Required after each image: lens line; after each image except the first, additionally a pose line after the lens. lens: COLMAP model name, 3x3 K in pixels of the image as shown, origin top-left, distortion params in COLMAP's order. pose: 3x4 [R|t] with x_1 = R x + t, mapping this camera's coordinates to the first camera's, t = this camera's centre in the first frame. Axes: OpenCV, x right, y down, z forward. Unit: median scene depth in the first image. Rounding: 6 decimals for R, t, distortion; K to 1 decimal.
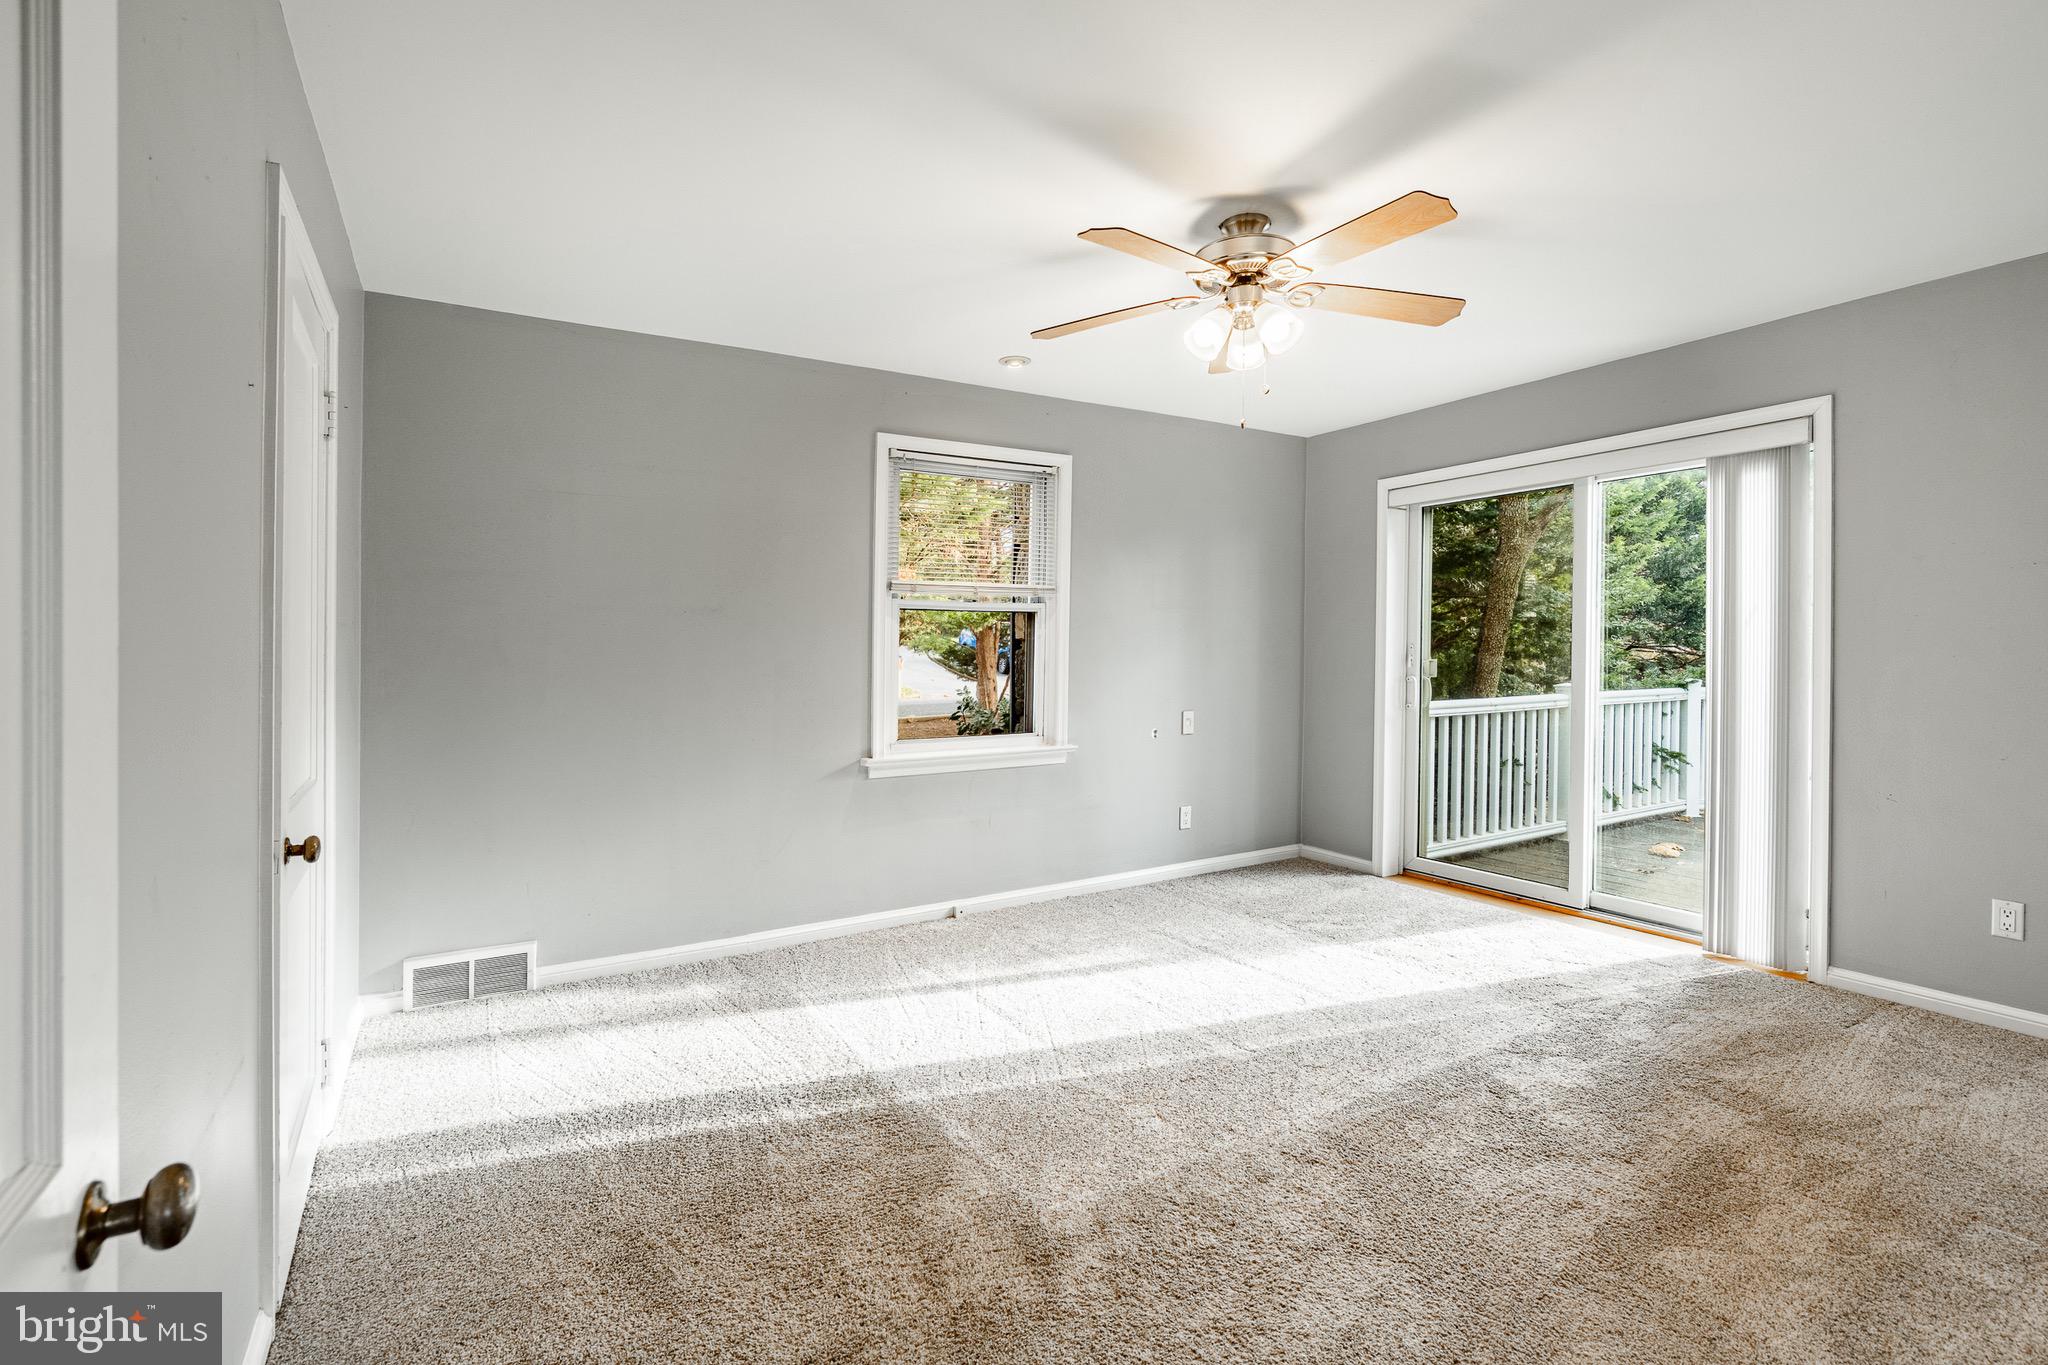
lens RADIAL K [[933.4, 0, 1018.1], [0, 933.4, 661.1], [0, 0, 1]] dist [-0.007830, 0.004114]
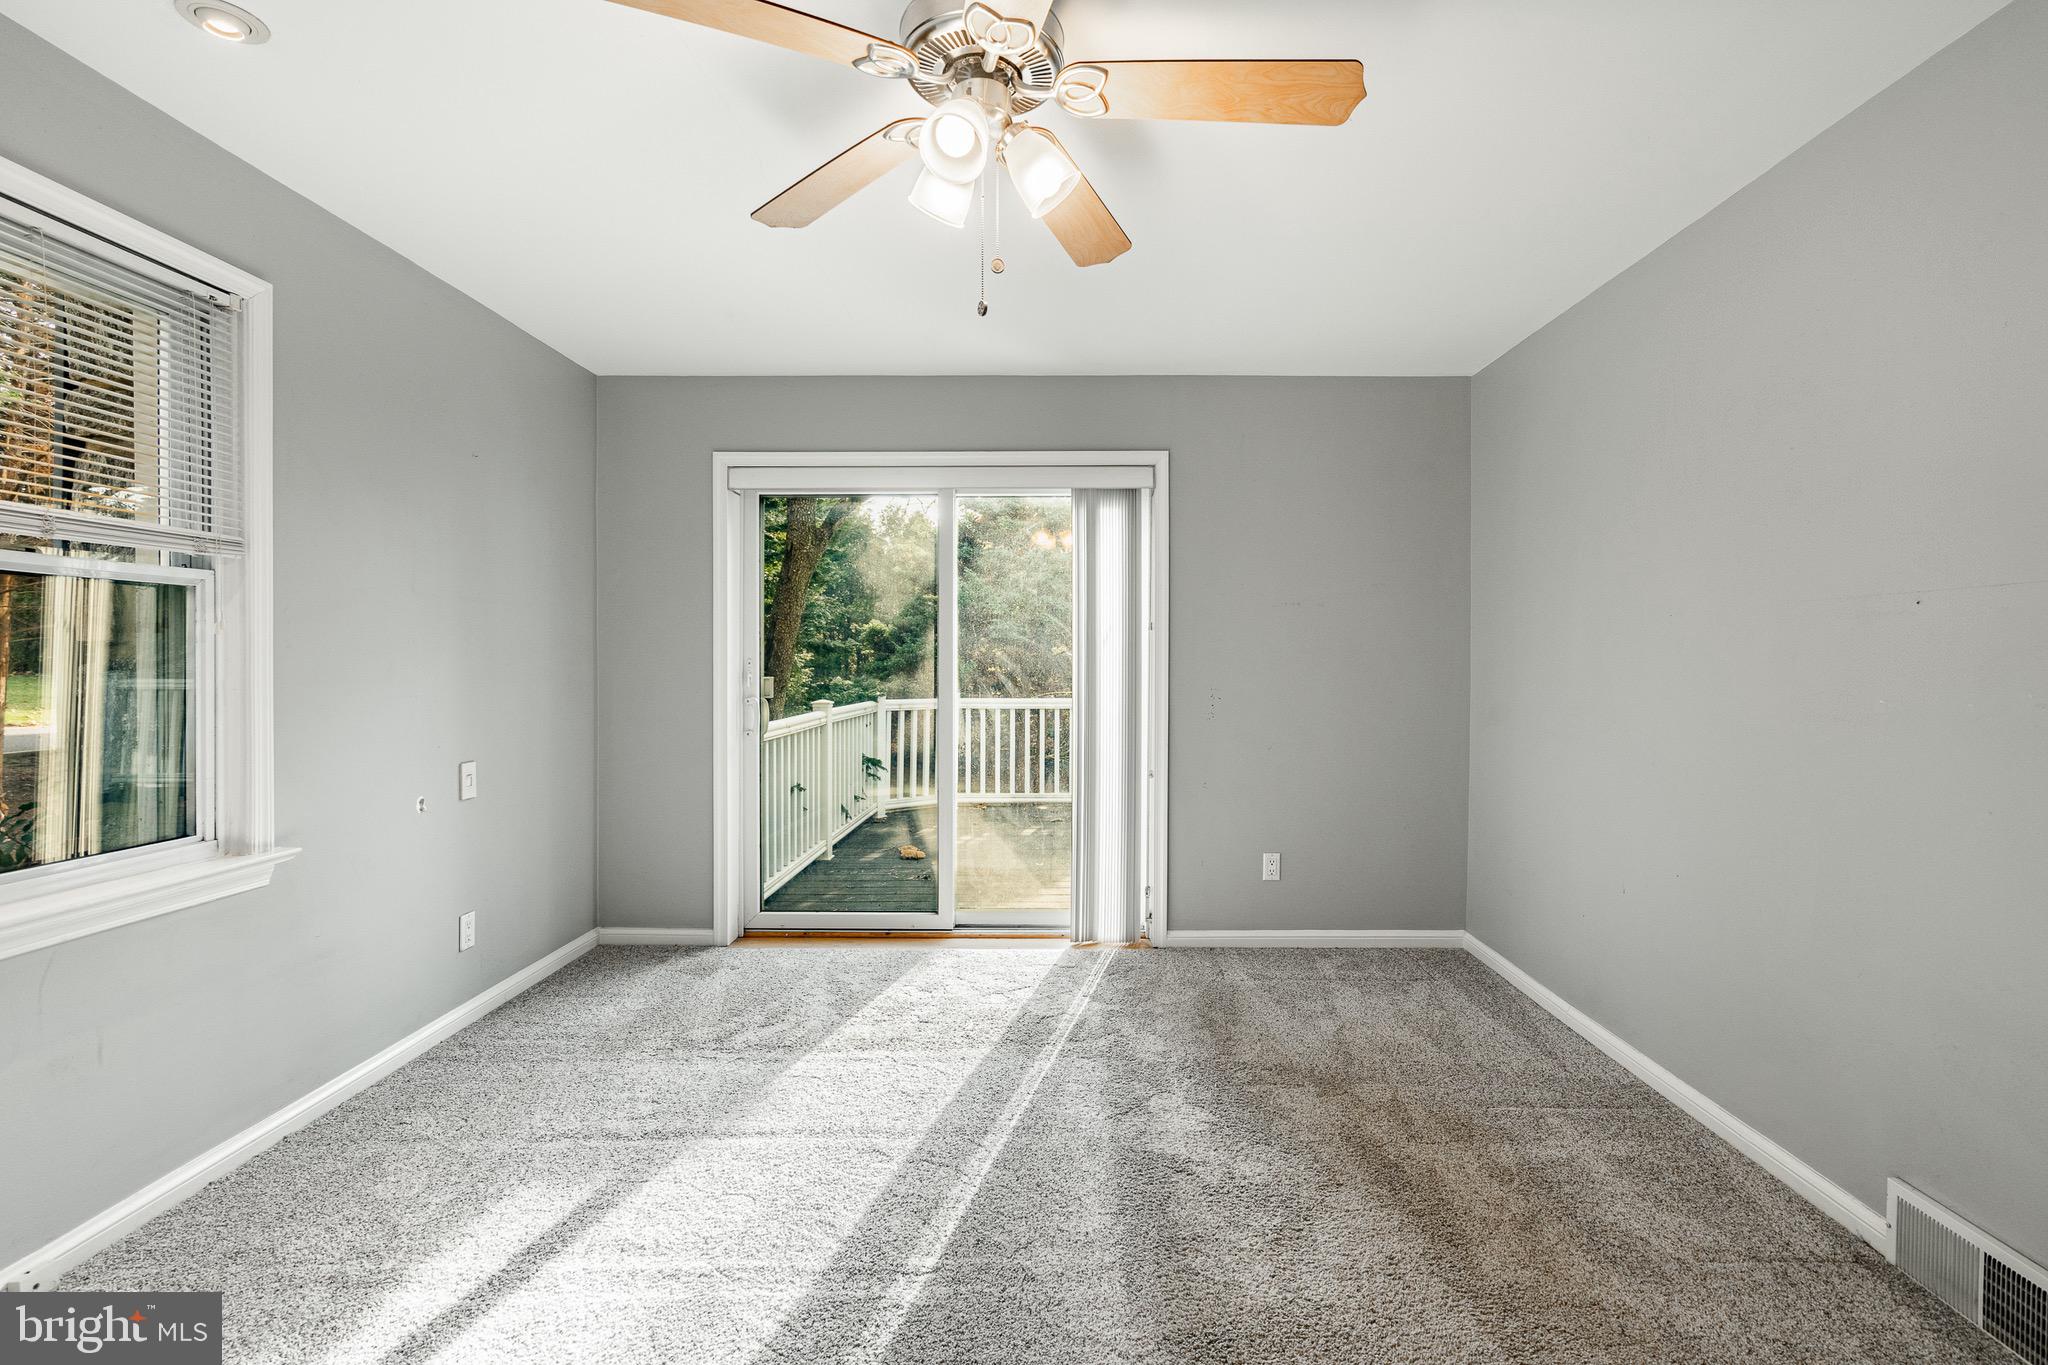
lens RADIAL K [[933.4, 0, 1028.1], [0, 933.4, 702.0], [0, 0, 1]] dist [-0.007830, 0.004114]
pose [[0.517504, -0.032216, 0.855074, -0.234462], [0.008090, 0.999431, 0.032759, -0.007349], [-0.855643, -0.010036, 0.517470, 0.522843]]
